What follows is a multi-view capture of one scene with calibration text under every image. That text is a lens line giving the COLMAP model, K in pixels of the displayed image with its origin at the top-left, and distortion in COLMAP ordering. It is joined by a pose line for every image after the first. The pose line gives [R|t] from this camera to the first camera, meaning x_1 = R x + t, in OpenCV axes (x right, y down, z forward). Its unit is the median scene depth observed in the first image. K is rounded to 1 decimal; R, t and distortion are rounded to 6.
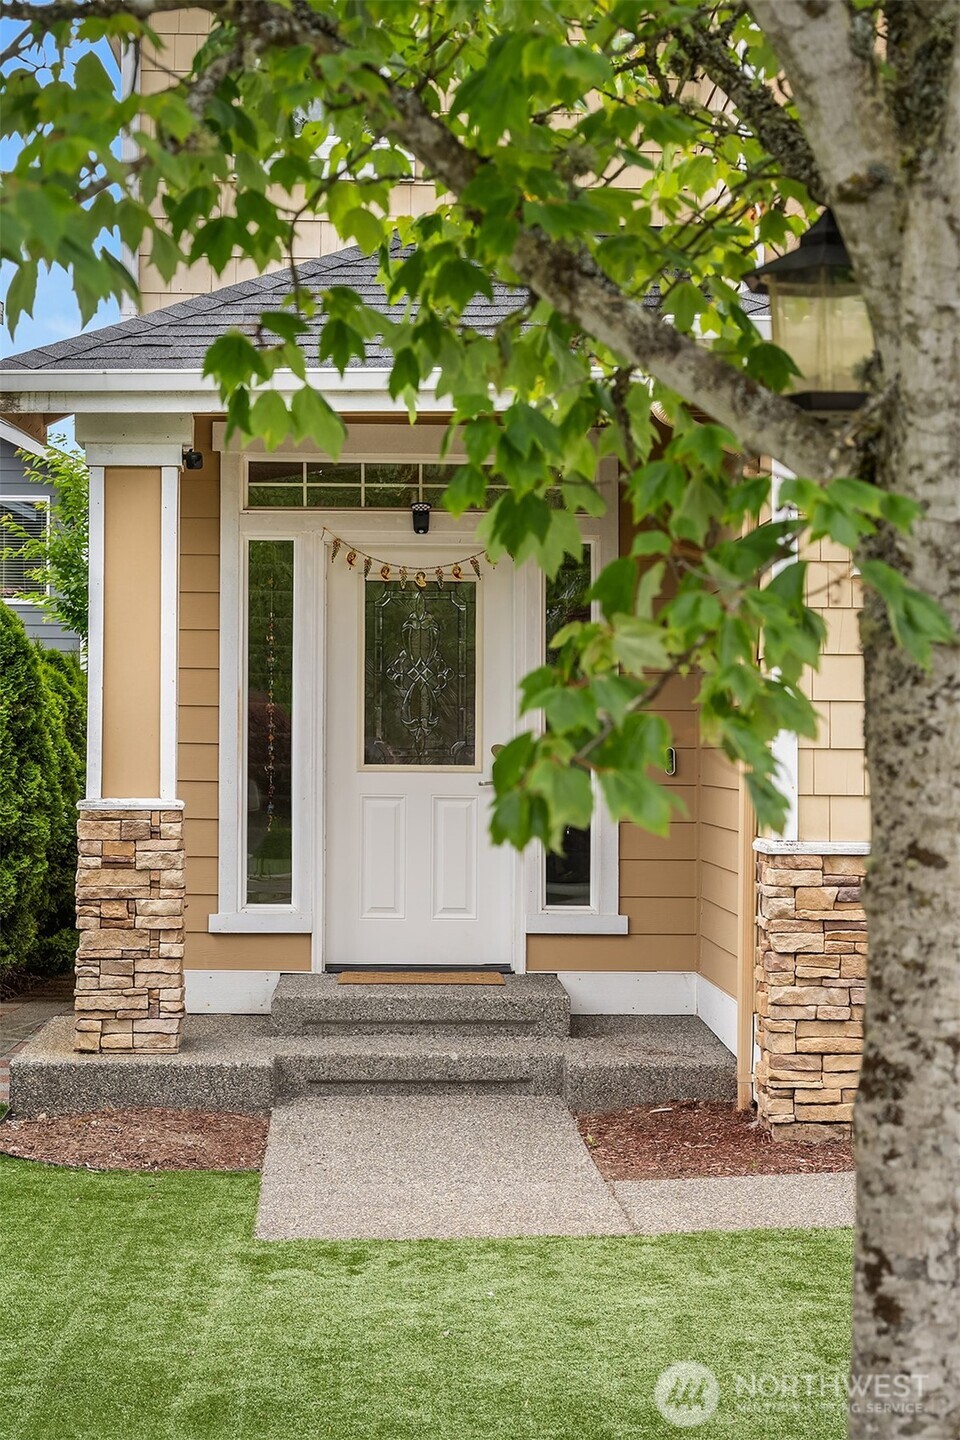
lens RADIAL K [[2504.8, 0, 480.4], [0, 2504.8, 719.5], [0, 0, 1]] dist [0.043171, 0.000000]
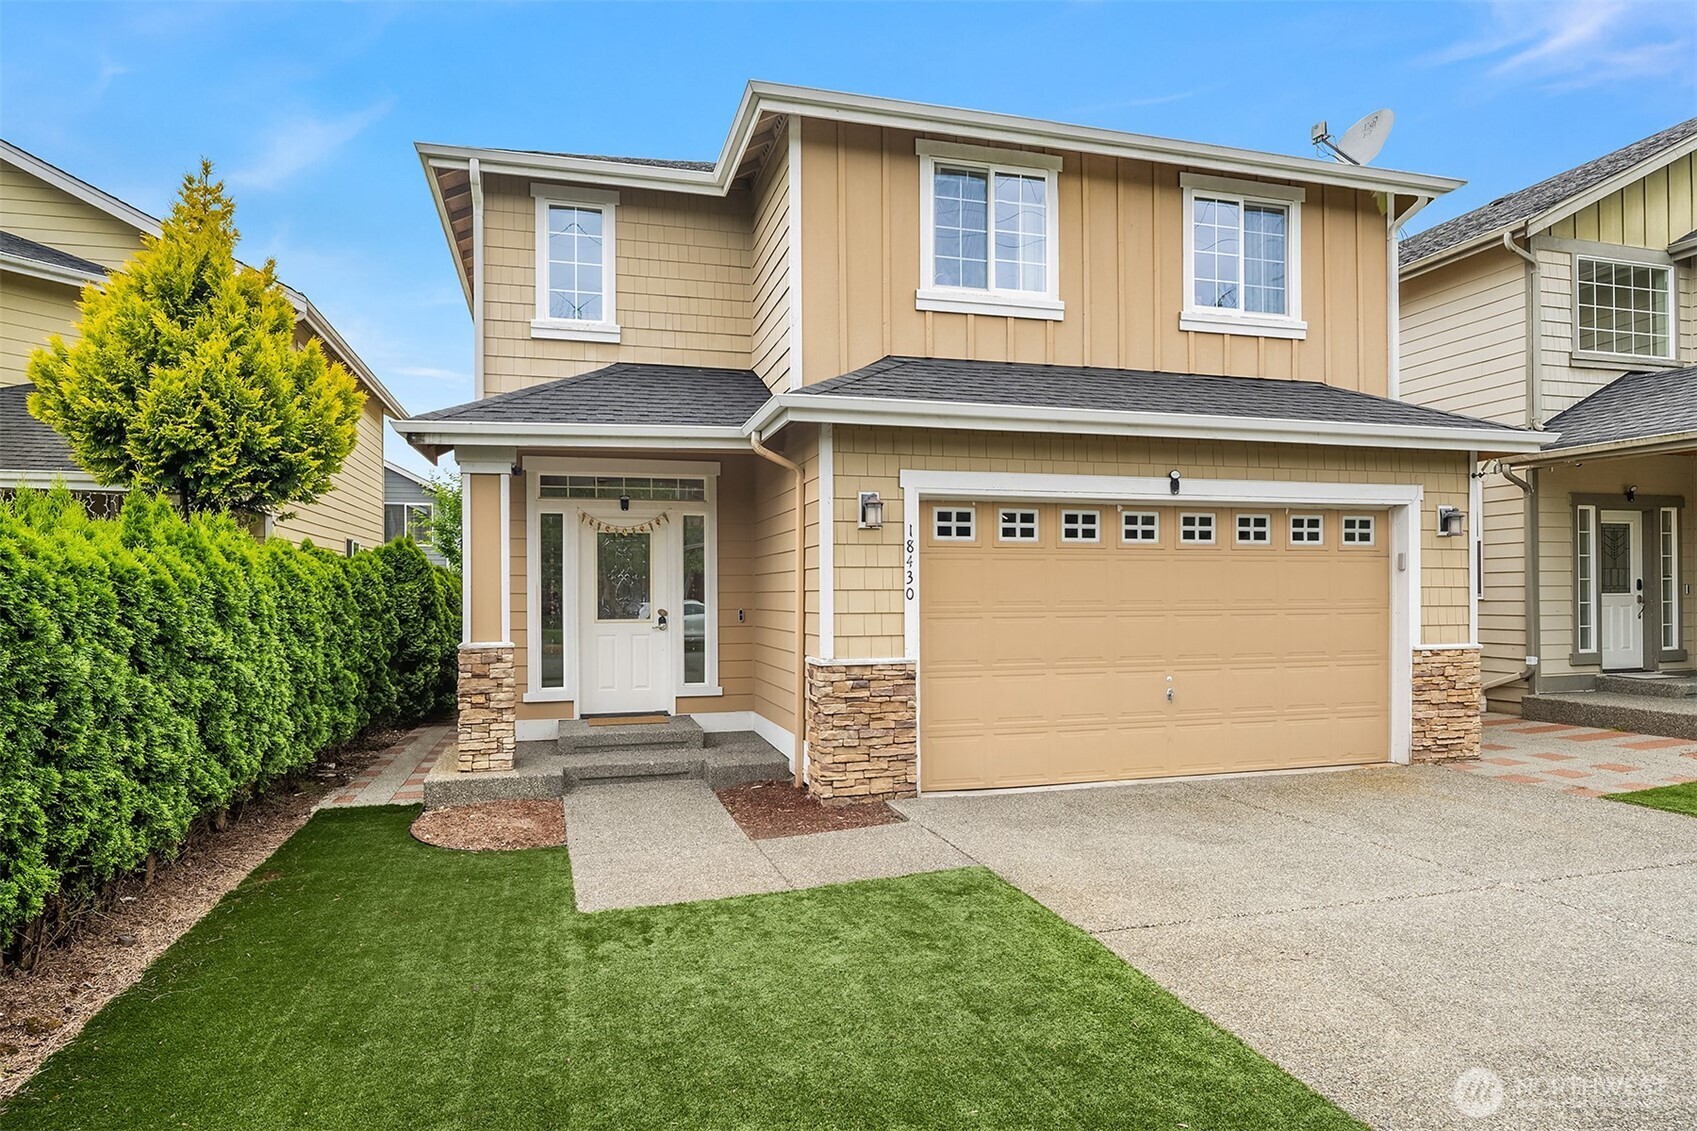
lens RADIAL K [[919.3, 0, 793.2], [0, 919.3, 593.3], [0, 0, 1]] dist [0.000062, -0.007787]
pose [[0.979457, -0.011693, 0.201313, -0.046773], [0.010700, 0.999925, 0.006020, -0.008173], [-0.201369, -0.003743, 0.979508, 0.236756]]
